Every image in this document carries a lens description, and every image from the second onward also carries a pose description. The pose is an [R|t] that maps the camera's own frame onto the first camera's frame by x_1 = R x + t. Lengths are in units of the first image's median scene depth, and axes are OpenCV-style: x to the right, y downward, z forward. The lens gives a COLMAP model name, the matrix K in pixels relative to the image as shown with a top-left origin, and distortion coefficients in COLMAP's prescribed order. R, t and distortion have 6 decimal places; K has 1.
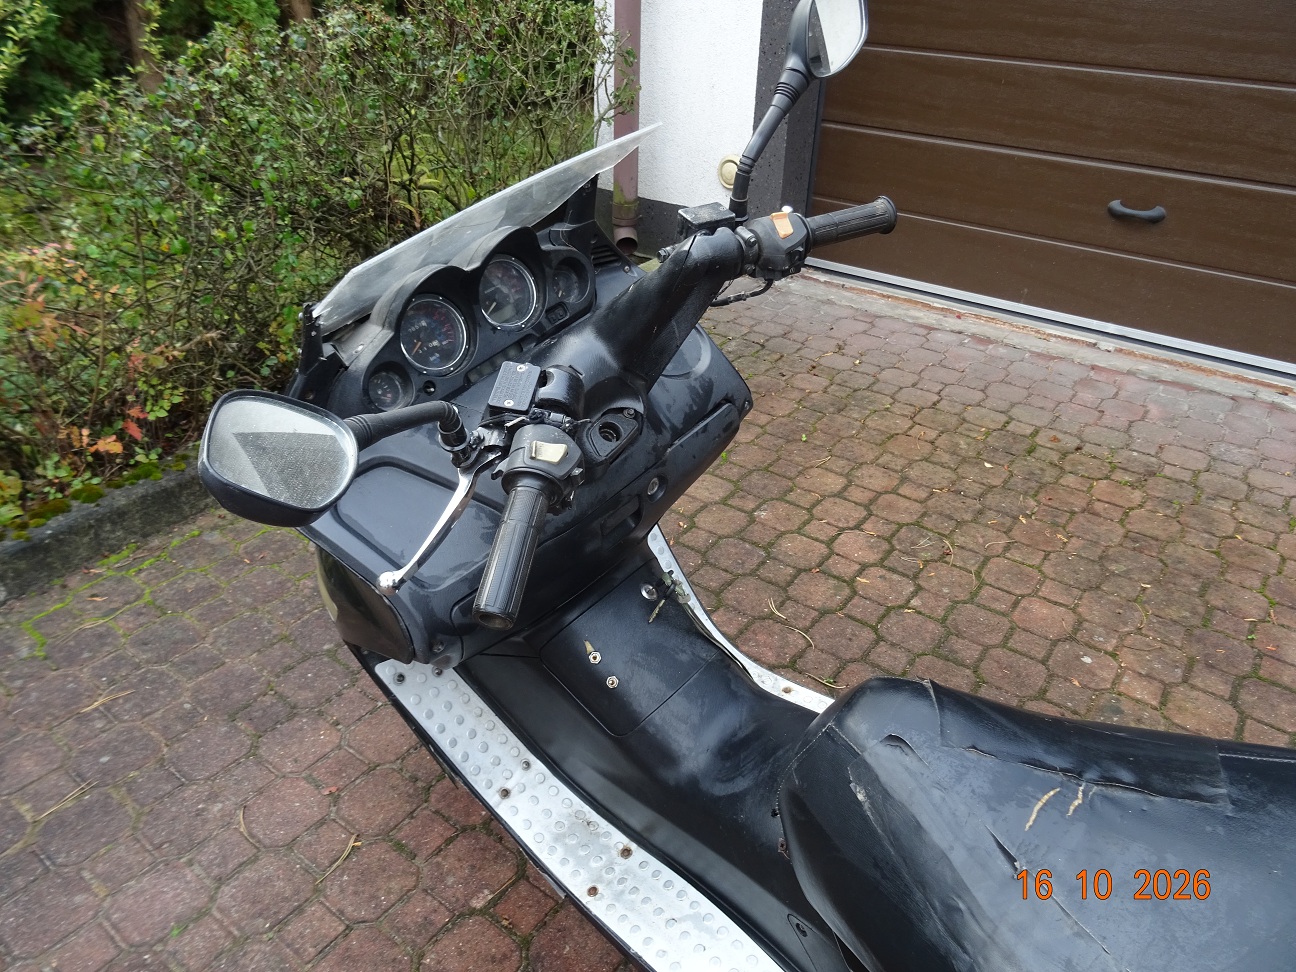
lens RADIAL K [[926.9, 0, 648.0], [0, 926.9, 486.0], [0, 0, 1]] dist [-0.002371, -0.001763]
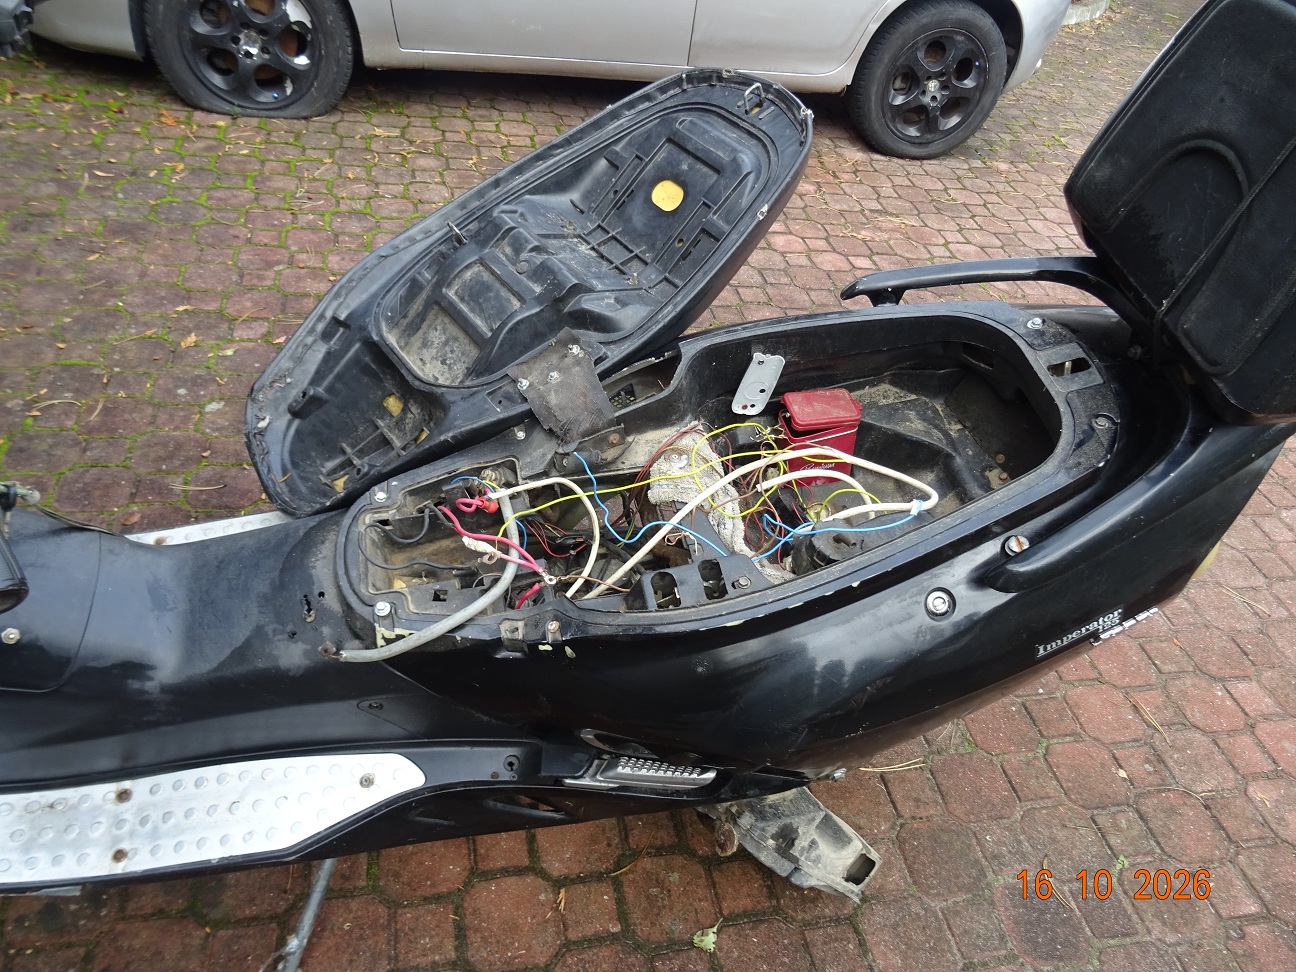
lens RADIAL K [[922.0, 0, 654.6], [0, 922.0, 487.4], [0, 0, 1]] dist [-0.006639, 0.001530]
pose [[0.532267, -0.504195, 0.680058, -0.159728], [0.308427, 0.863586, 0.398863, -0.024726], [-0.788393, -0.002553, 0.615166, 0.089220]]
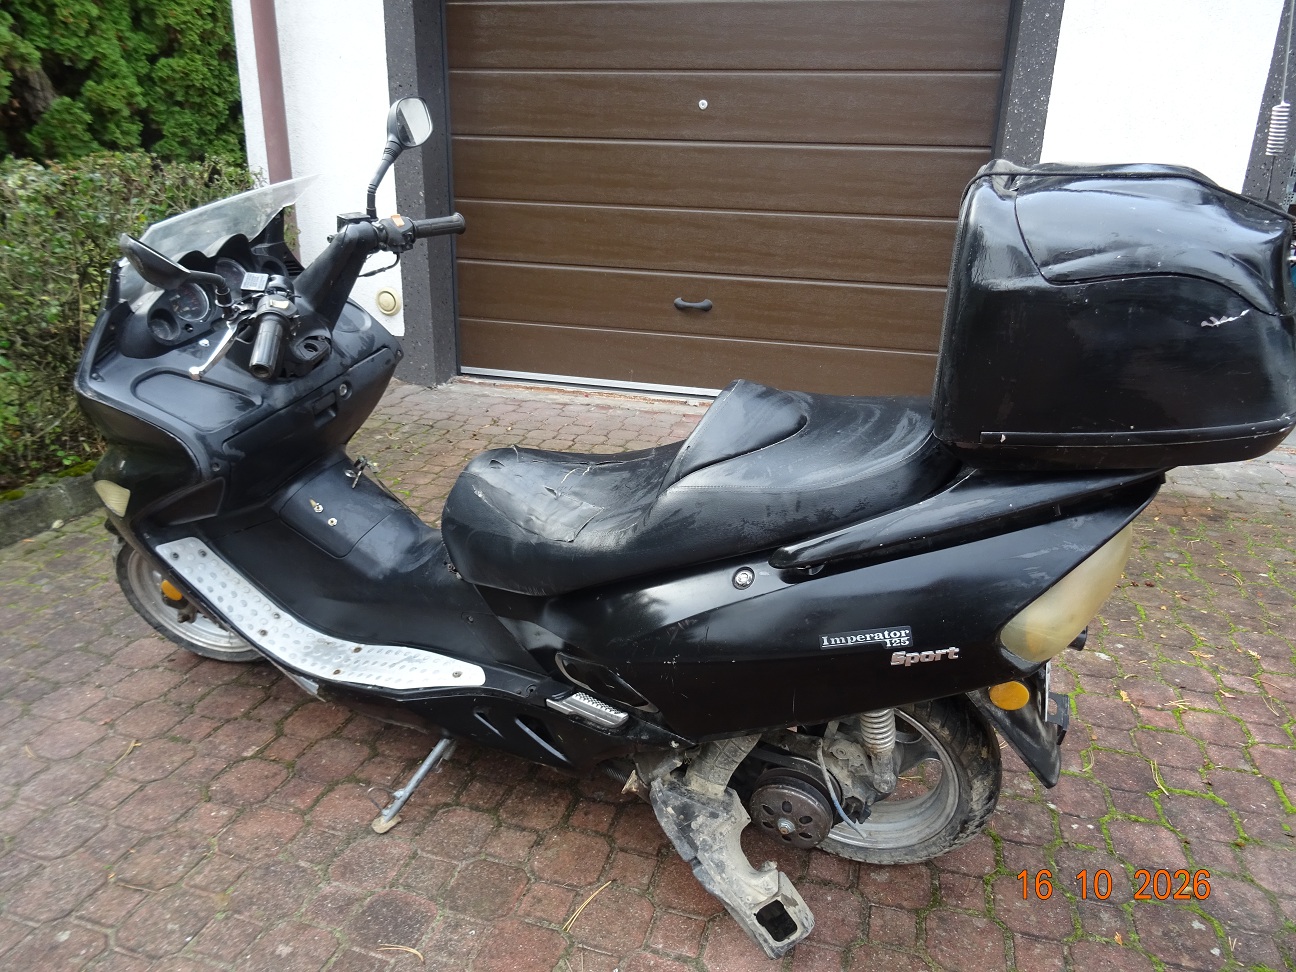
lens RADIAL K [[922.0, 0, 654.6], [0, 922.0, 487.4], [0, 0, 1]] dist [-0.006639, 0.001530]
pose [[0.935816, -0.122398, 0.330557, -0.027976], [0.180942, 0.971600, -0.152490, 0.374697], [-0.302505, 0.202514, 0.931385, -0.457613]]
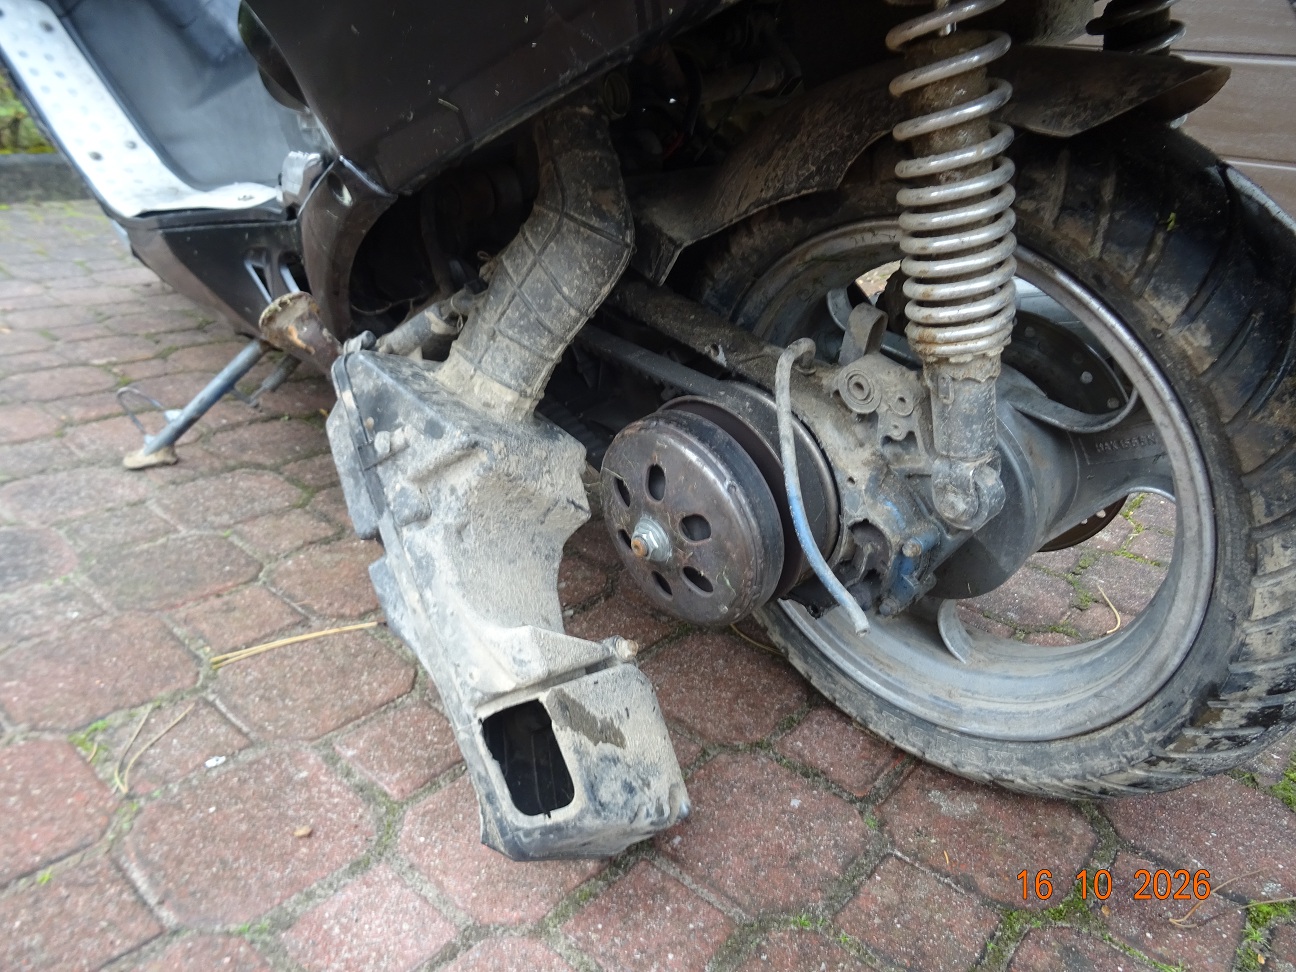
lens RADIAL K [[922.0, 0, 654.6], [0, 922.0, 487.4], [0, 0, 1]] dist [-0.006639, 0.001530]
pose [[0.996482, 0.075483, -0.036410, 0.393965], [-0.079552, 0.988622, -0.127660, 0.625581], [0.026359, 0.130107, 0.991150, 0.124746]]
